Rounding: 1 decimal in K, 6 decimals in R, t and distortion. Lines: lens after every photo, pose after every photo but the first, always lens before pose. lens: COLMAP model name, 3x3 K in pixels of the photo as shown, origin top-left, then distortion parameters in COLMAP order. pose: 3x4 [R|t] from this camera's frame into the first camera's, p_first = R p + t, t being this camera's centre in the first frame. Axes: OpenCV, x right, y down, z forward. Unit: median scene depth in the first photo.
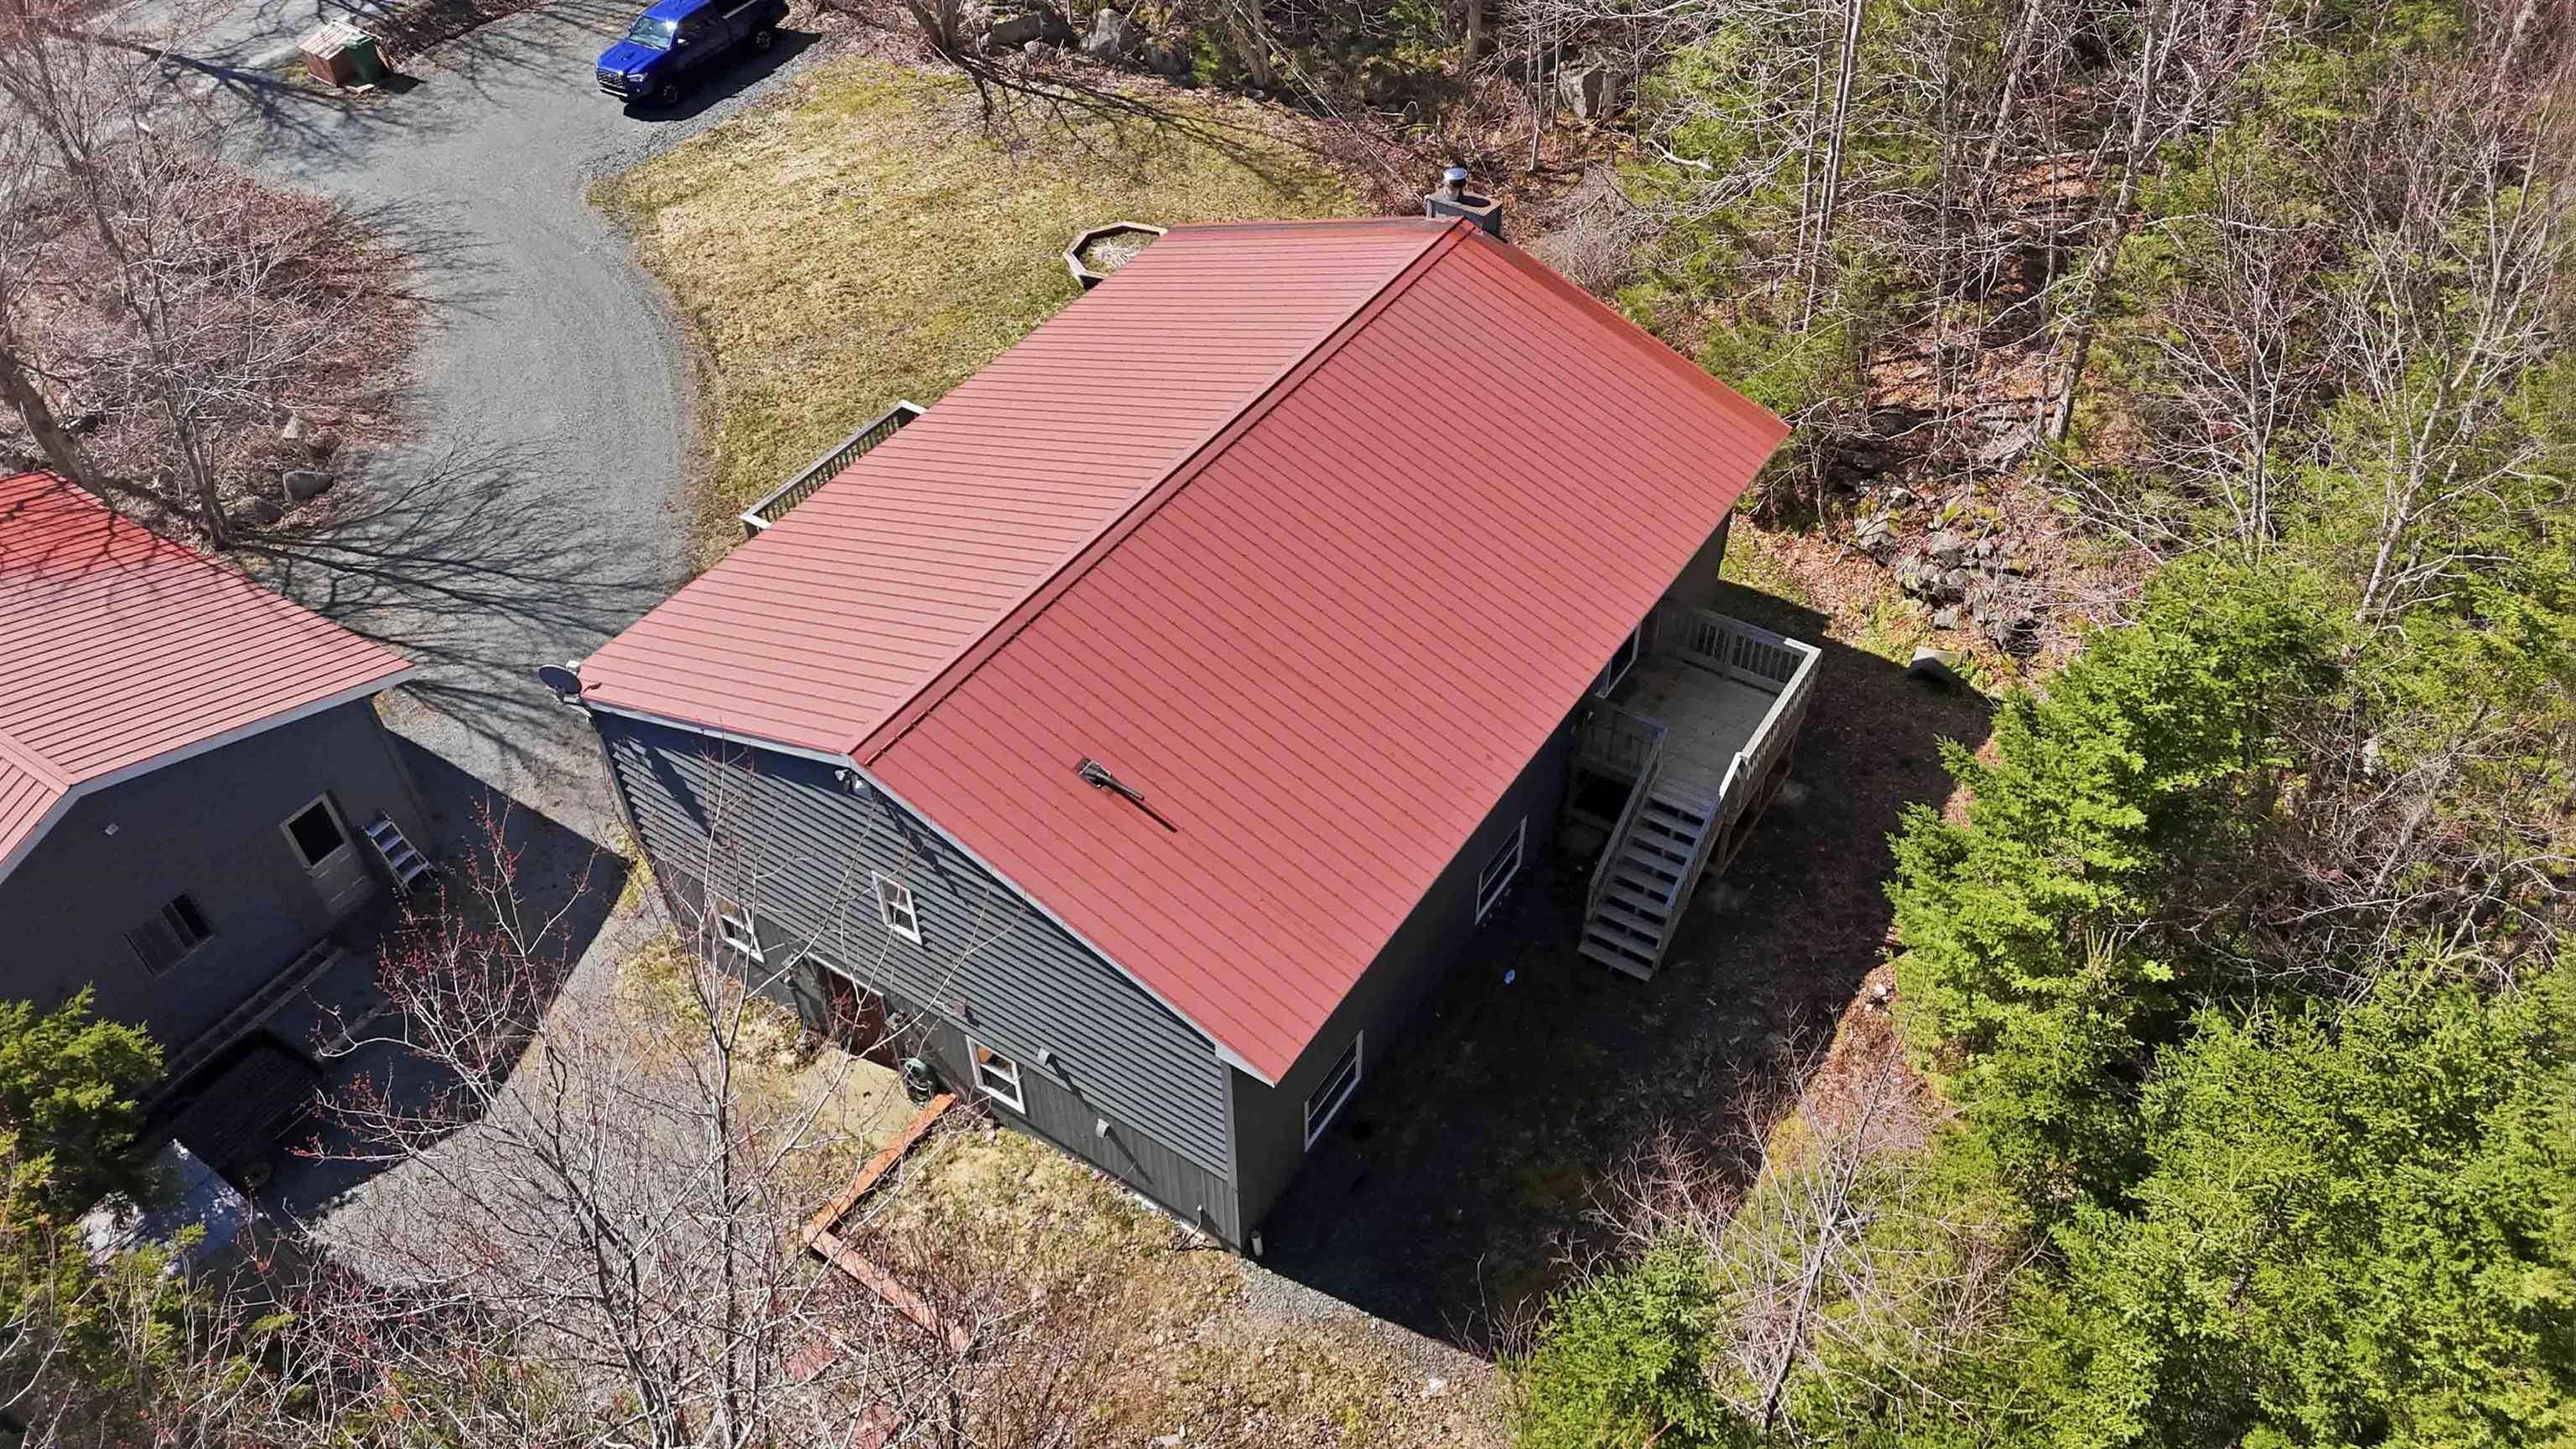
lens RADIAL K [[1848.7, 0, 1297.1], [0, 1848.7, 714.0], [0, 0, 1]] dist [0.160784, -0.191895]
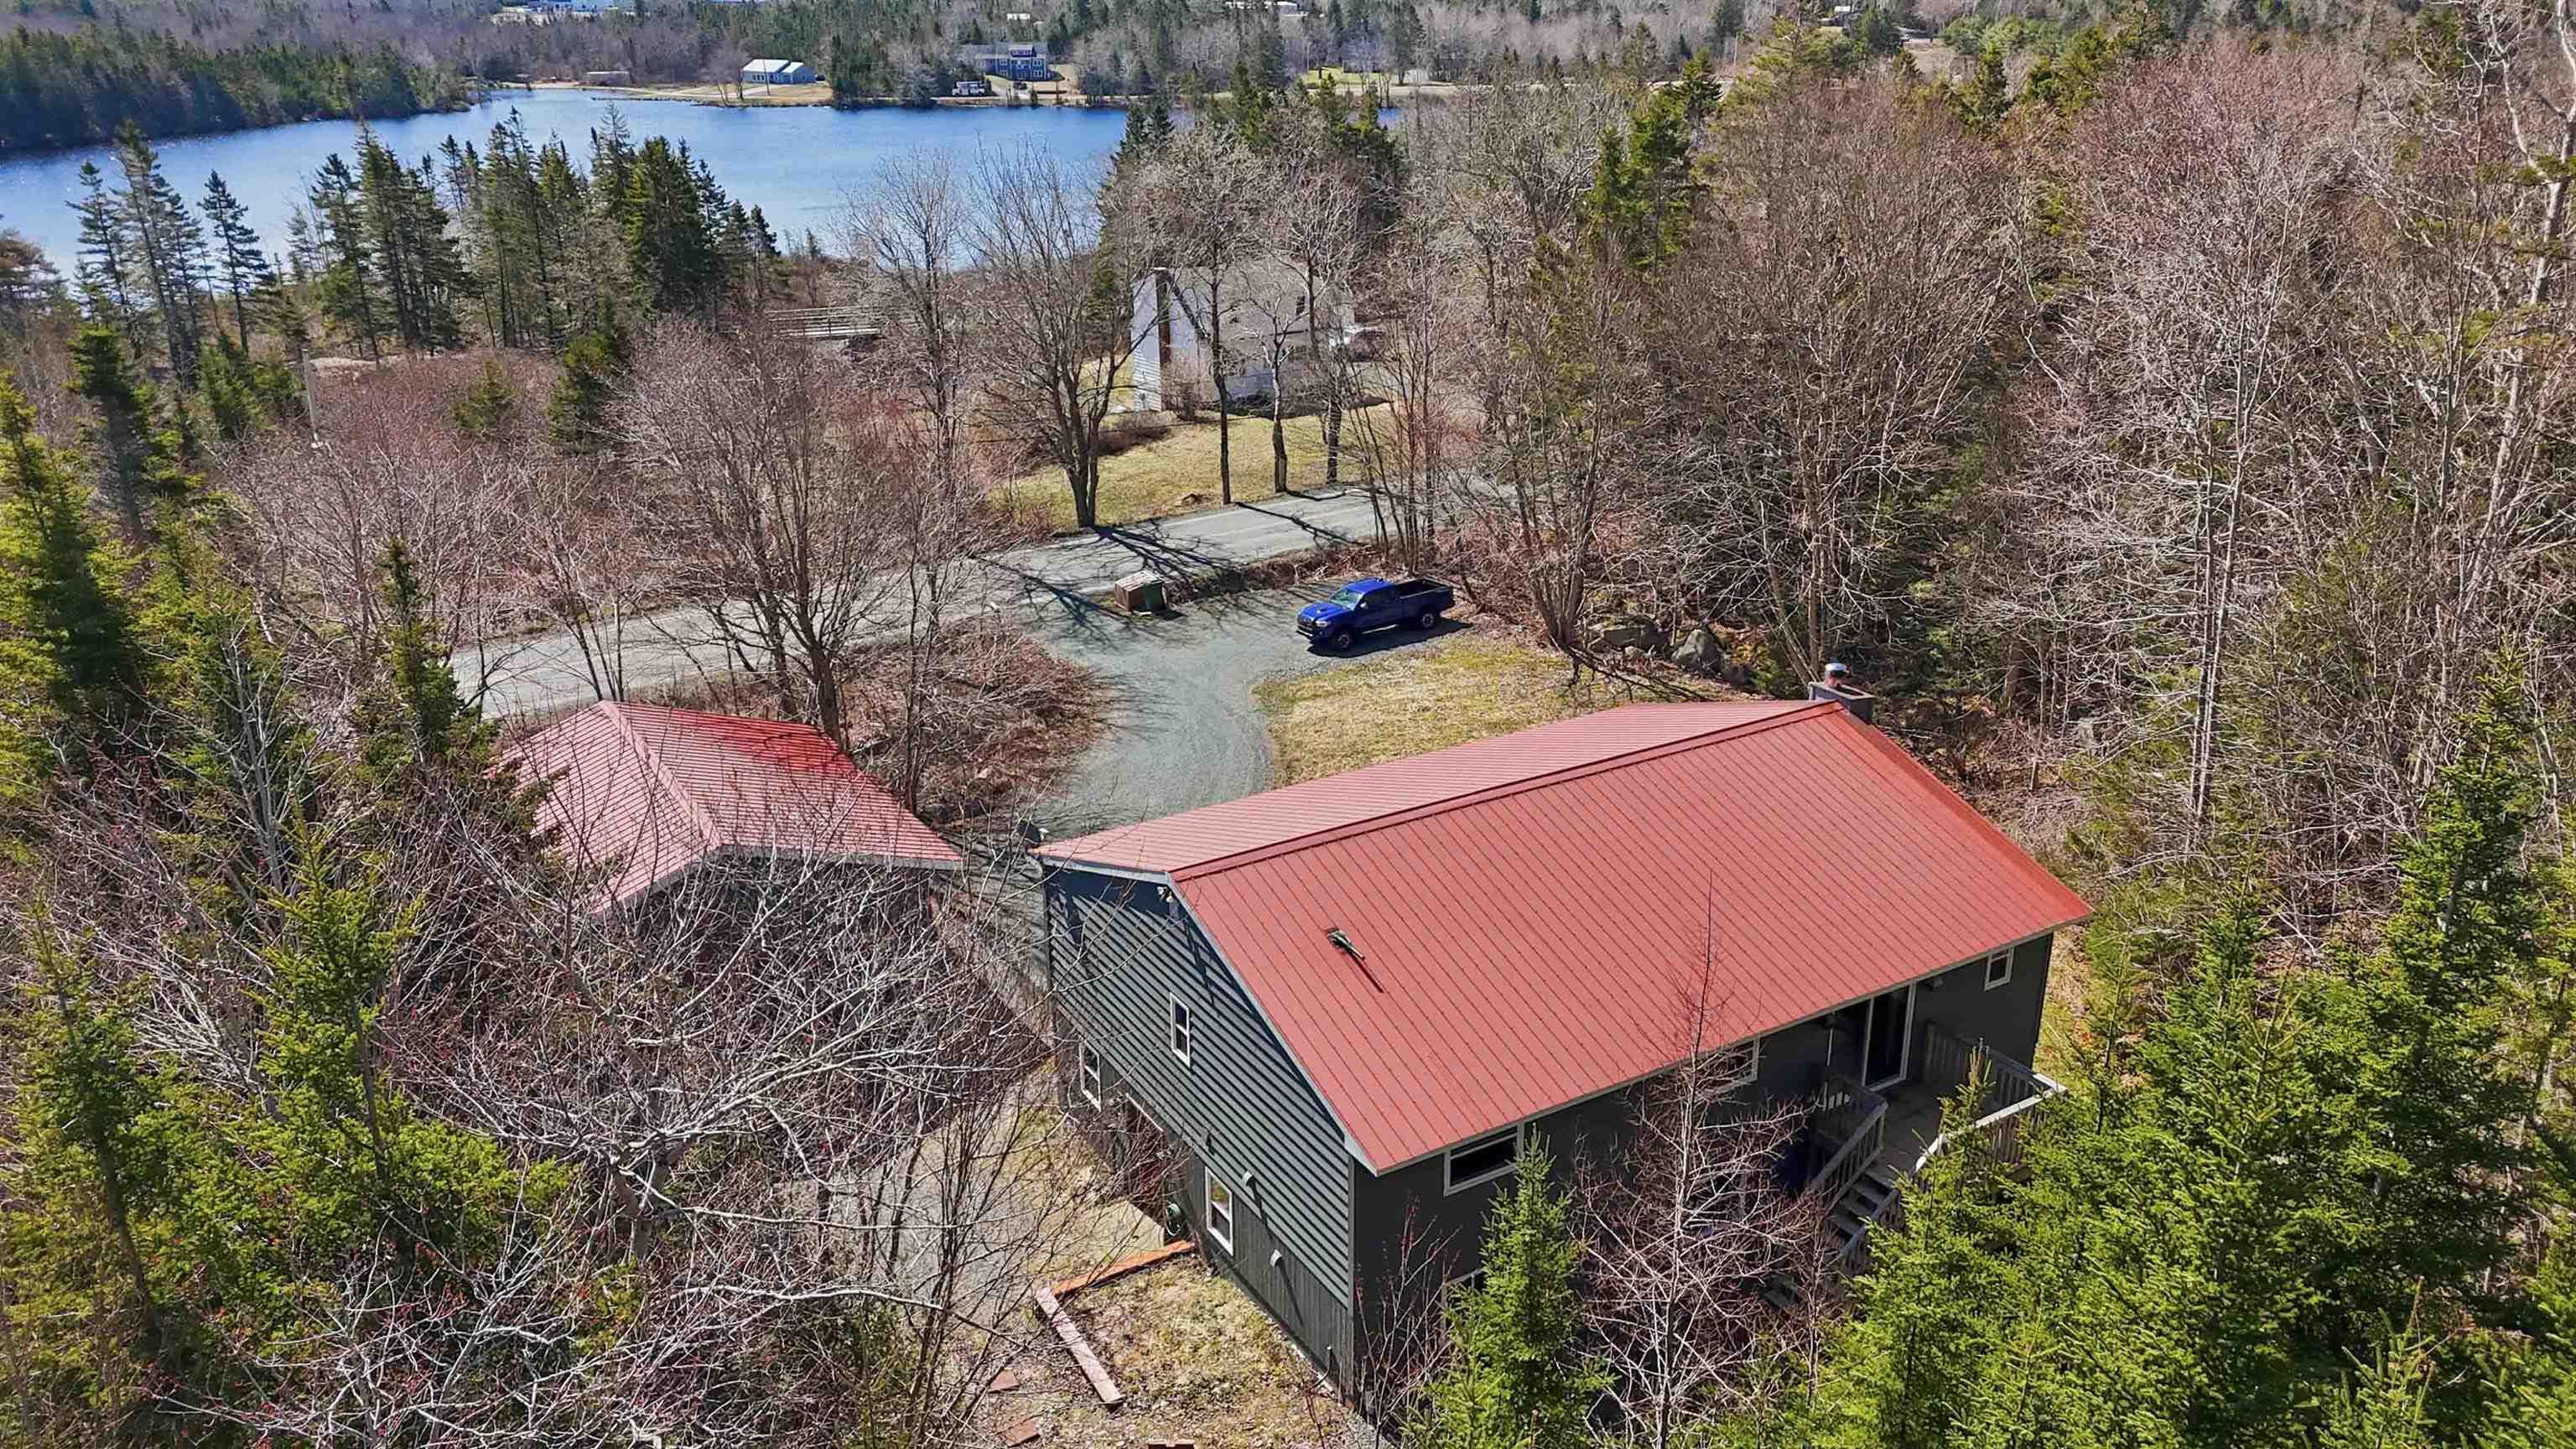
lens RADIAL K [[1864.8, 0, 1288.0], [0, 1864.8, 724.5], [0, 0, 1]] dist [0.093279, -0.094699]
pose [[0.900261, 0.165057, -0.402849, 0.242176], [-0.307971, 0.895490, -0.321329, 0.222962], [0.307709, 0.413345, 0.857007, -0.114143]]
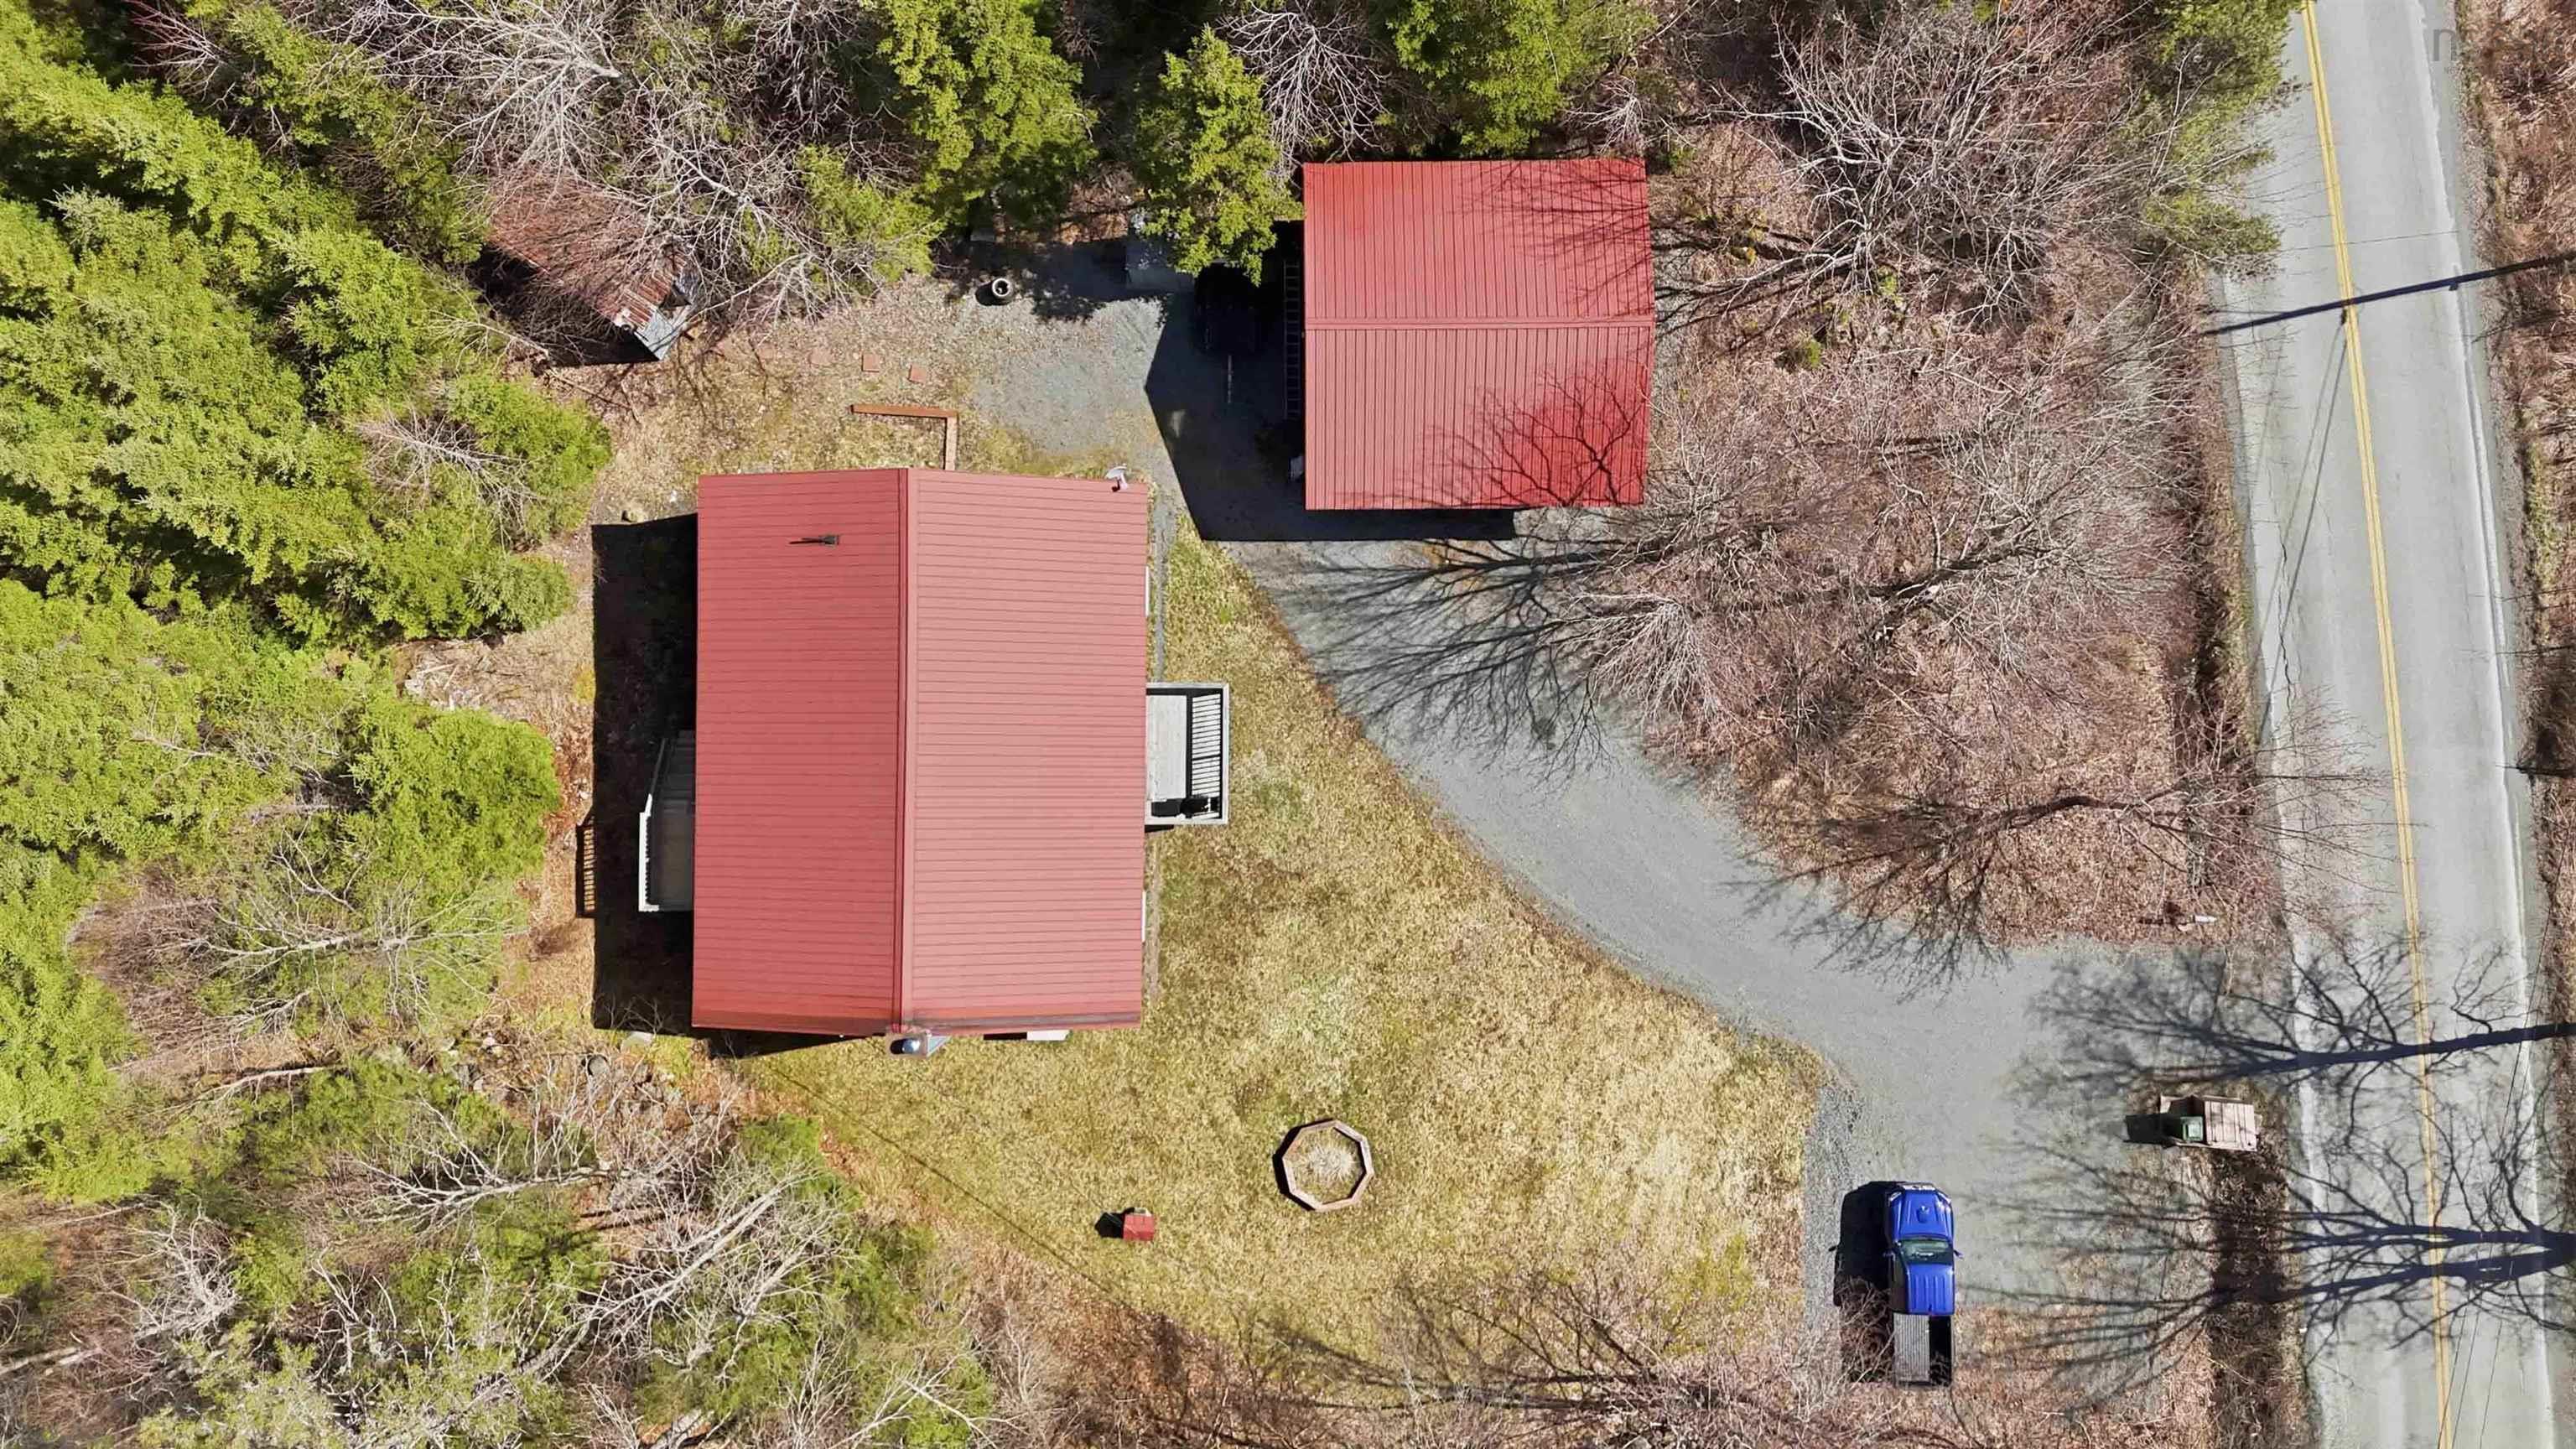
lens RADIAL K [[1864.8, 0, 1288.0], [0, 1864.8, 724.5], [0, 0, 1]] dist [0.093279, -0.094699]
pose [[-0.842219, 0.539074, -0.008128, -0.293151], [-0.367955, -0.563723, 0.739476, -1.335196], [0.394051, 0.625792, 0.673134, -0.084141]]
